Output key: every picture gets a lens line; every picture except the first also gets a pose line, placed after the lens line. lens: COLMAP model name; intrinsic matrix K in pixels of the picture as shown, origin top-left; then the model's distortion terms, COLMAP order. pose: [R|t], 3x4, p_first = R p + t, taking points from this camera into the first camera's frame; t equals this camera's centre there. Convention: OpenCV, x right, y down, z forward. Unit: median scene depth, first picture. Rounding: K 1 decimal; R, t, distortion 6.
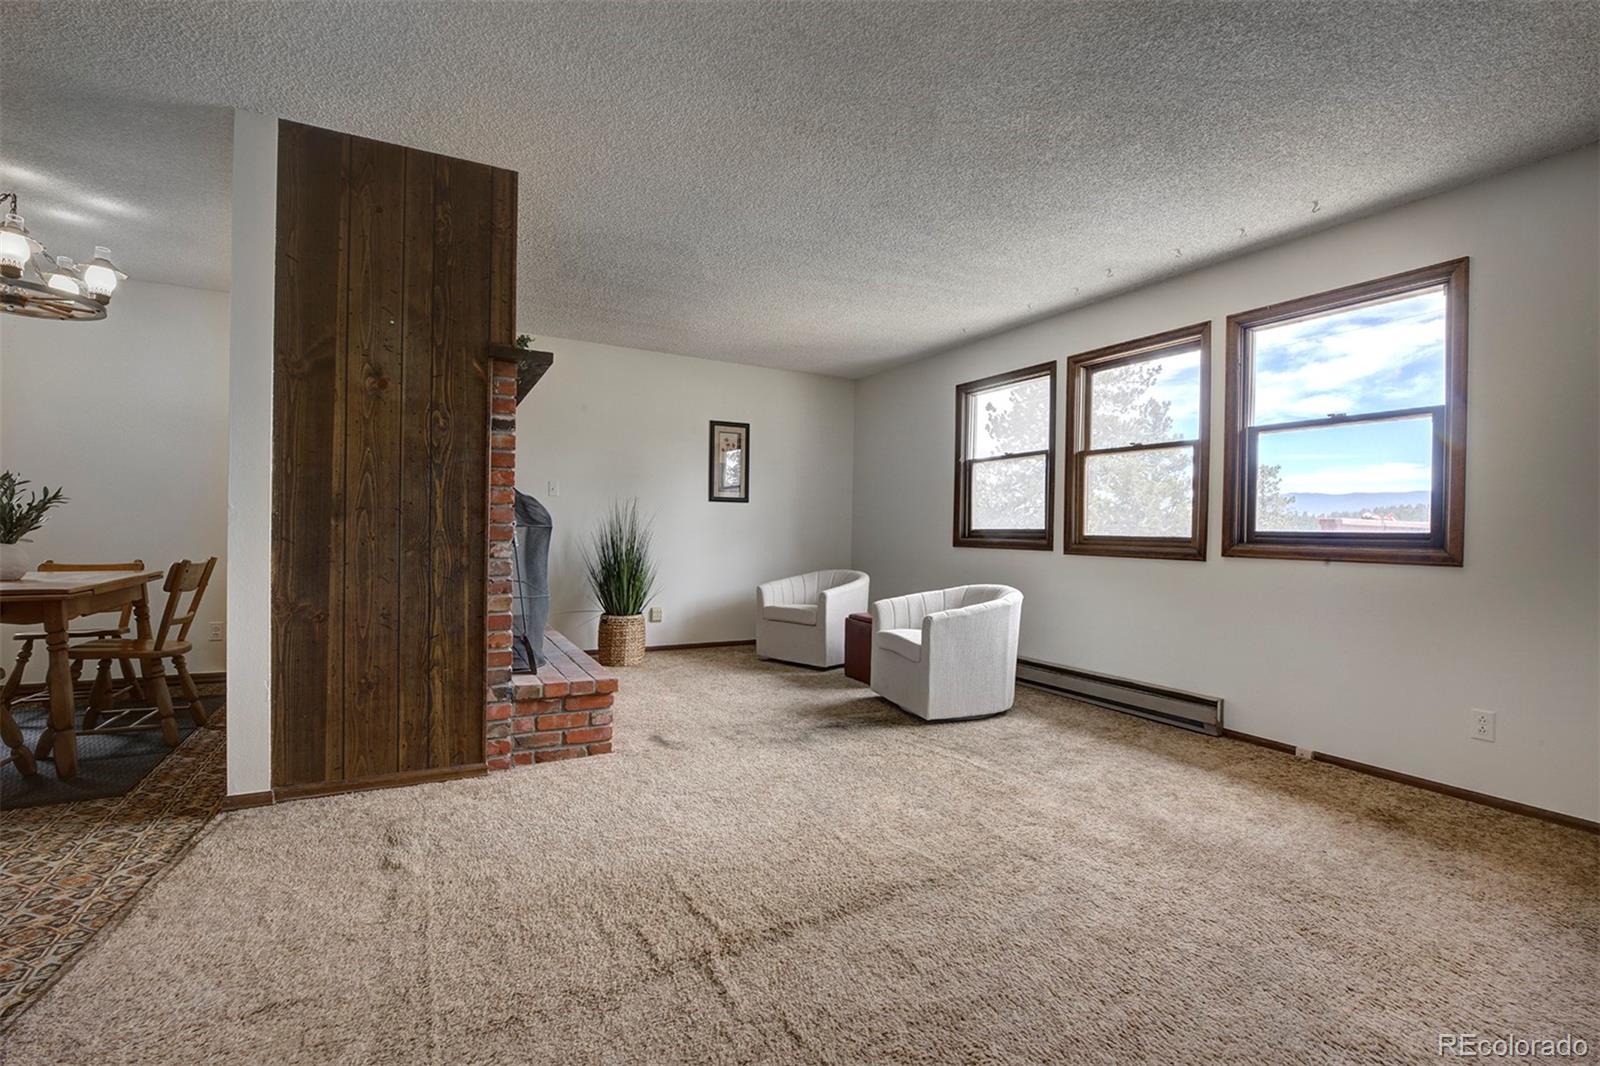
lens RADIAL K [[706.1, 0, 782.5], [0, 706.1, 536.7], [0, 0, 1]] dist [-0.015841, 0.002269]
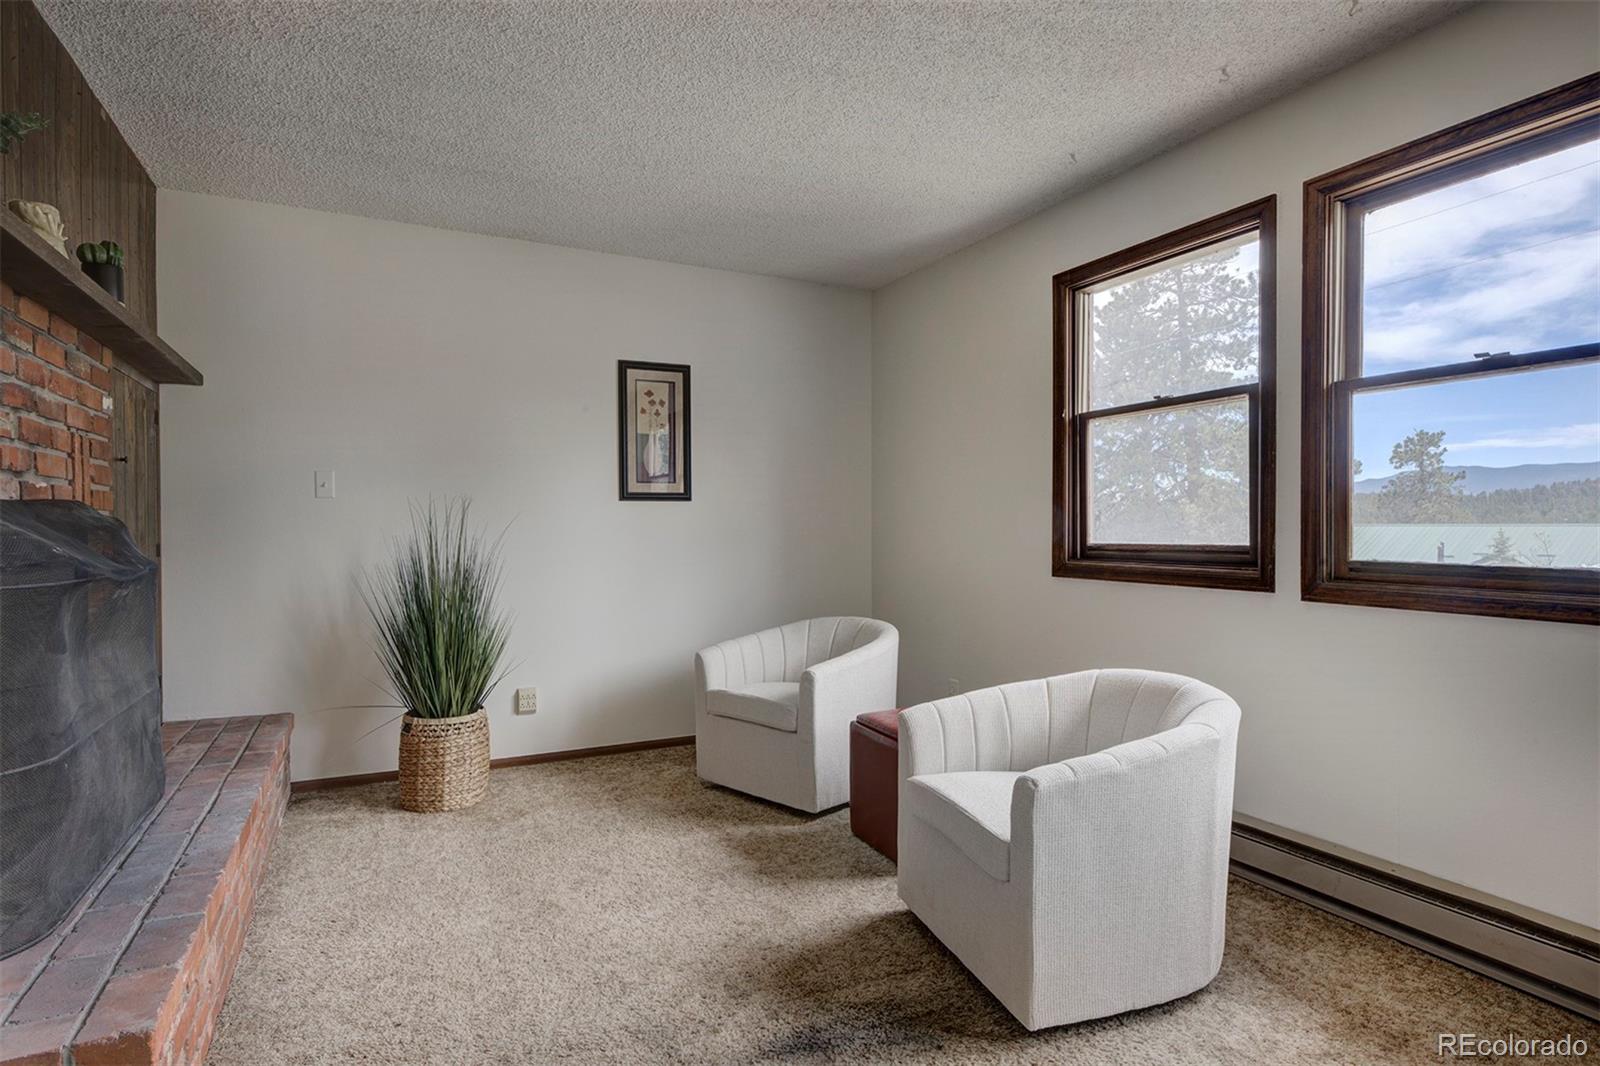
lens RADIAL K [[845.9, 0, 789.0], [0, 845.9, 534.7], [0, 0, 1]] dist [-0.005665, 0.002987]
pose [[0.999481, -0.019768, -0.025453, 0.087489], [0.019790, 0.999804, 0.000576, -0.033557], [0.025437, -0.001079, 0.999676, 0.529669]]
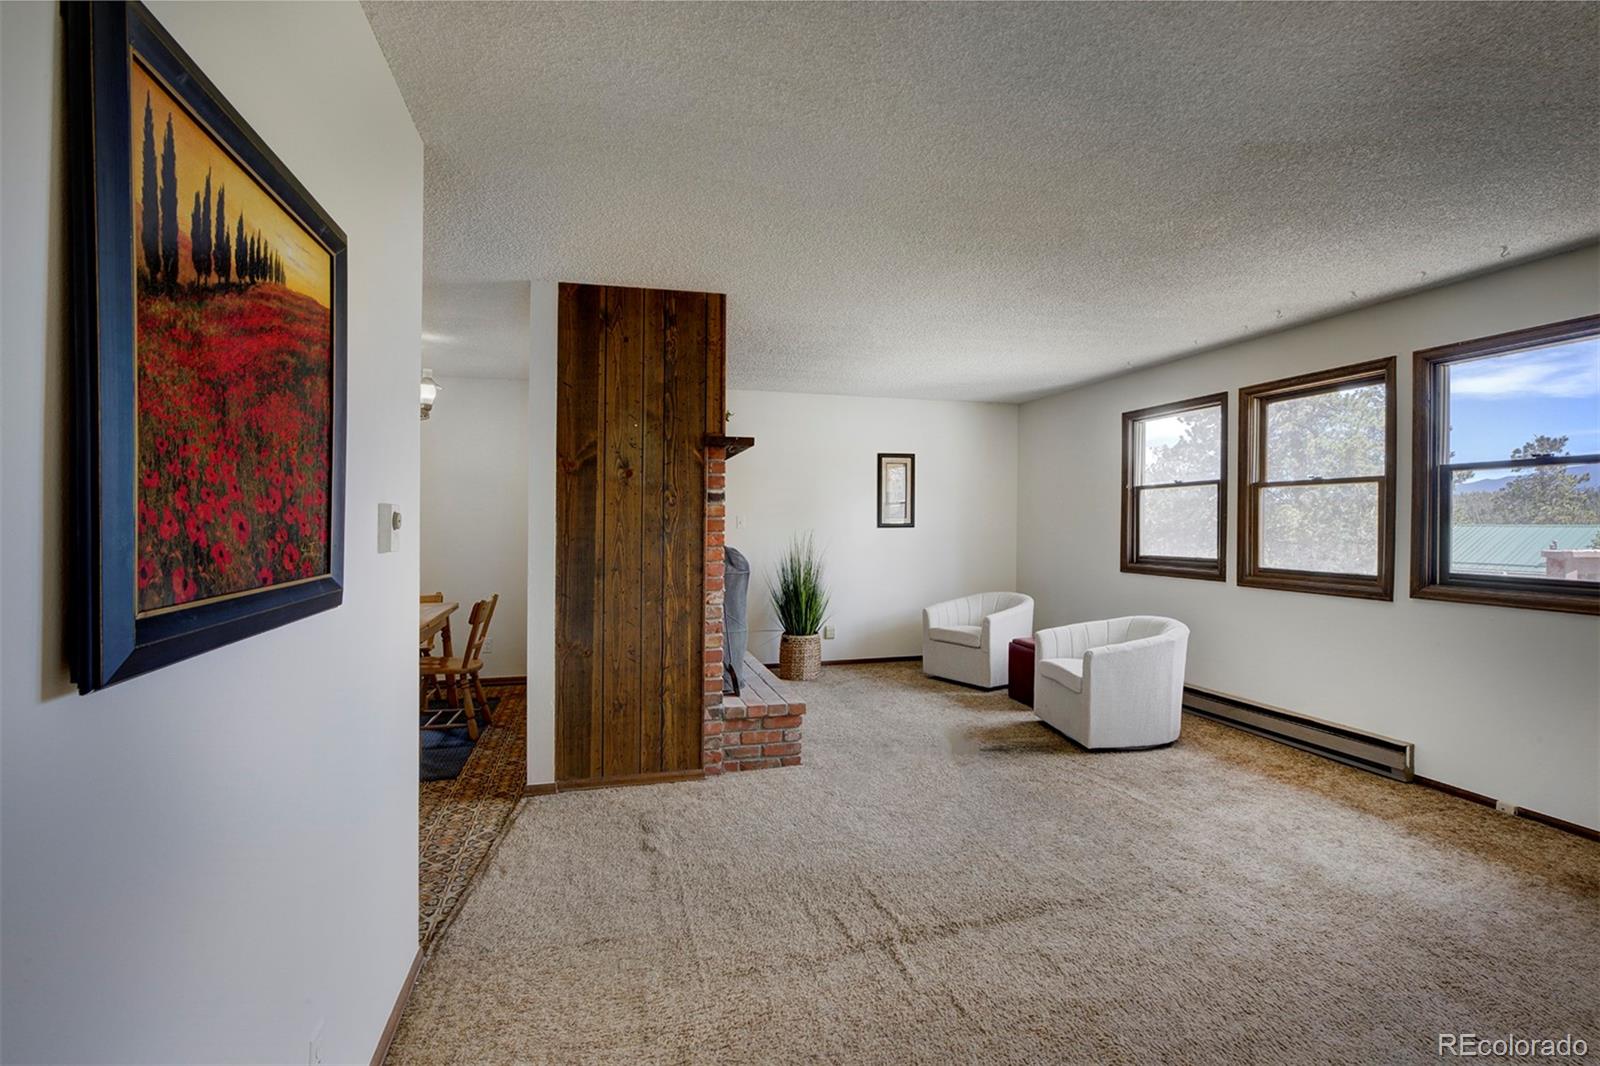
lens RADIAL K [[706.1, 0, 777.3], [0, 706.1, 539.6], [0, 0, 1]] dist [-0.015841, 0.002269]
pose [[0.971885, -0.013311, -0.235080, 0.002372], [0.016278, 0.999810, 0.010684, -0.077824], [0.234893, -0.014210, 0.971917, -0.143502]]
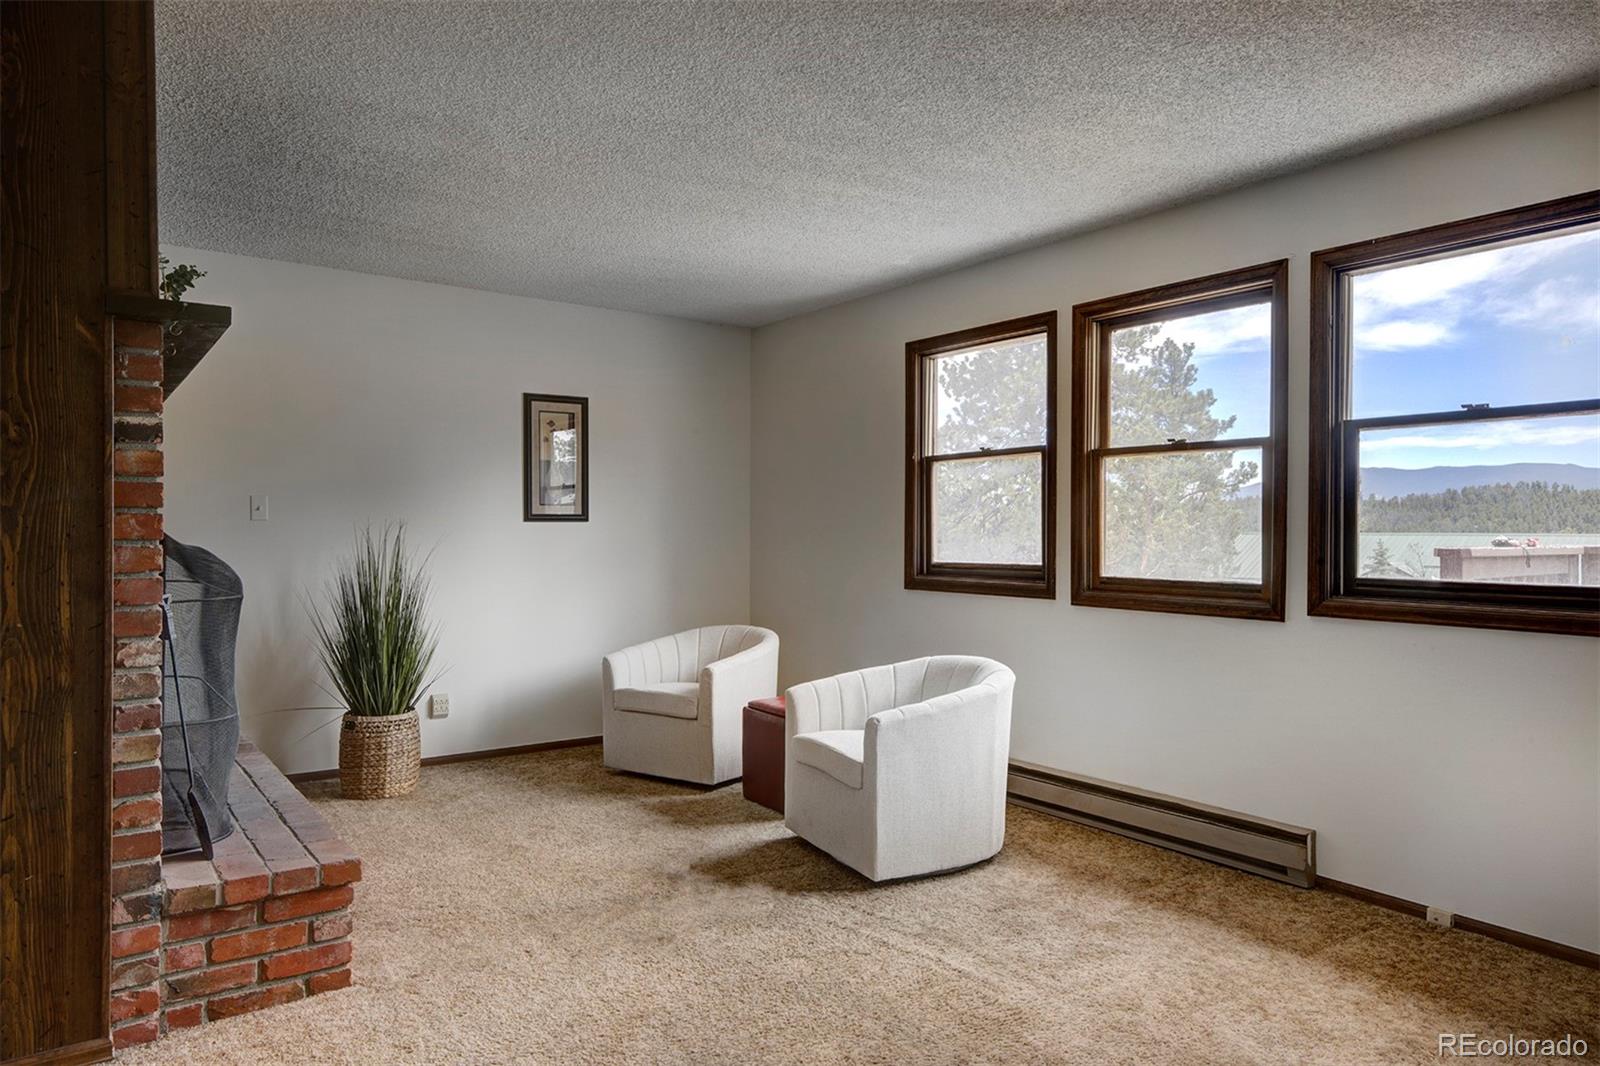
lens RADIAL K [[1042.2, 0, 776.5], [0, 1042.2, 537.6], [0, 0, 1]] dist [0.017470, 0.010571]
pose [[0.992077, -0.016757, 0.124513, 0.005475], [0.016882, 0.999857, 0.000052, -0.054223], [-0.124496, 0.002051, 0.992218, 0.080121]]
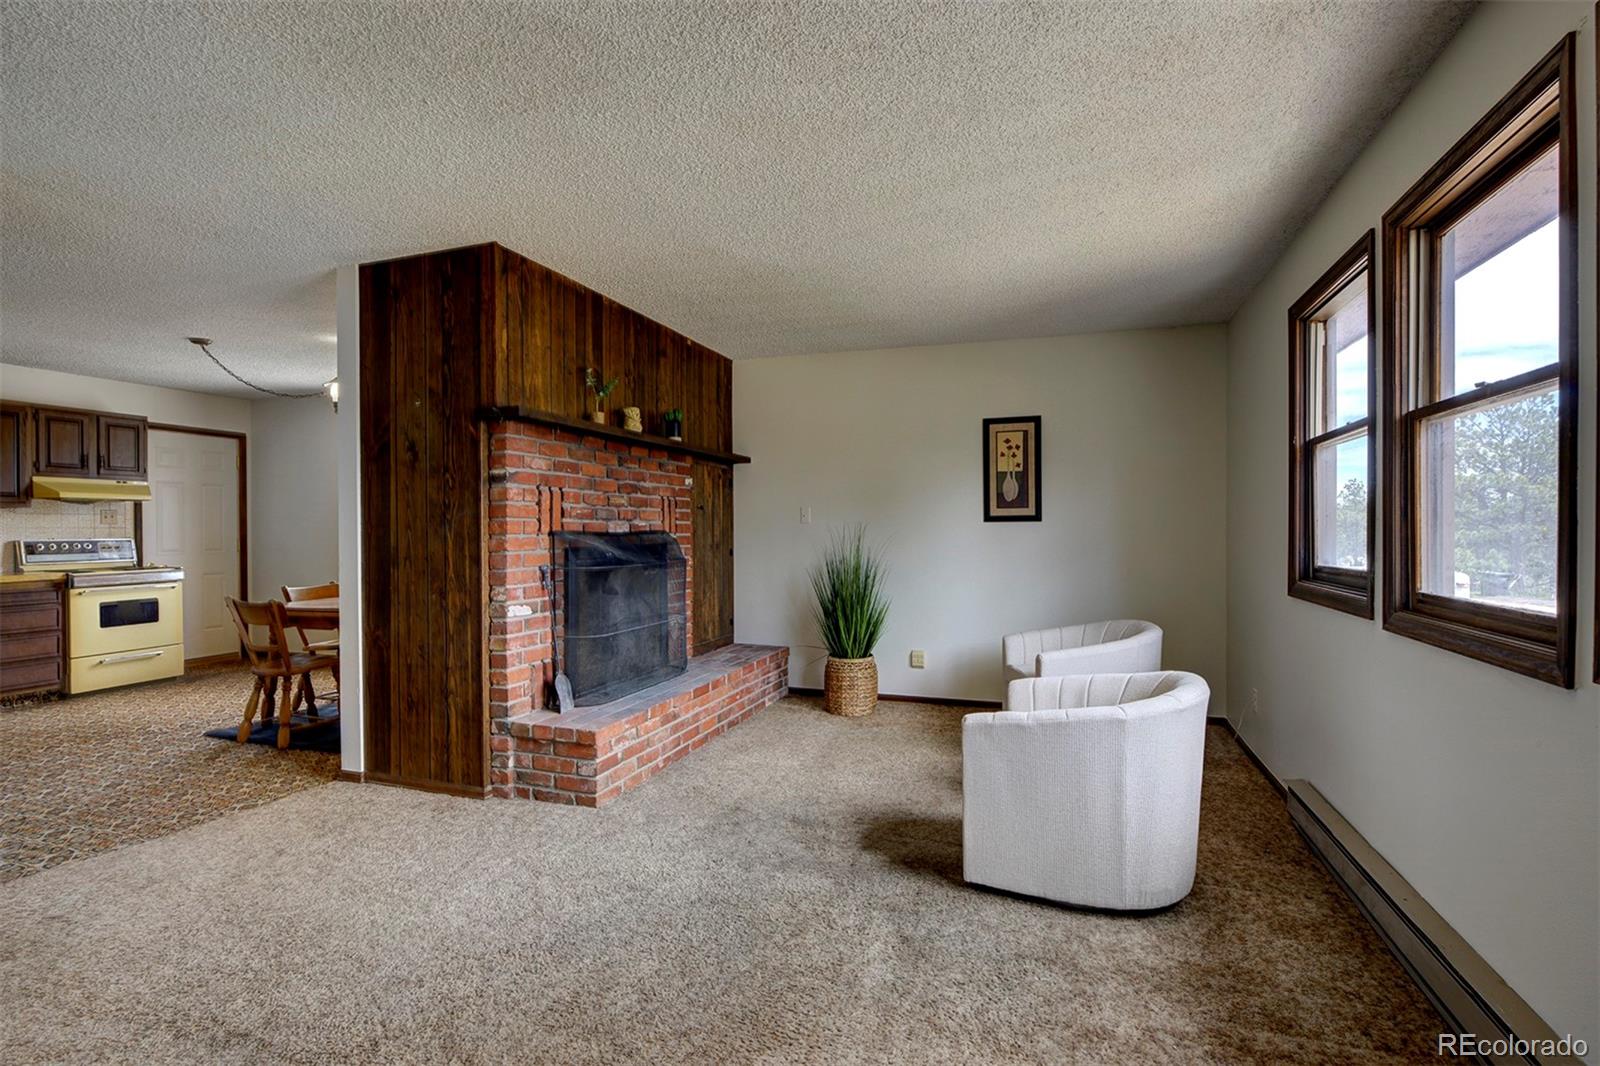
lens RADIAL K [[764.8, 0, 784.0], [0, 764.8, 535.5], [0, 0, 1]] dist [-0.005861, -0.000751]
pose [[0.679066, -0.013325, -0.733956, 0.630173], [0.007244, 0.999908, -0.011452, -0.045241], [0.734041, 0.002460, 0.679101, 0.434005]]
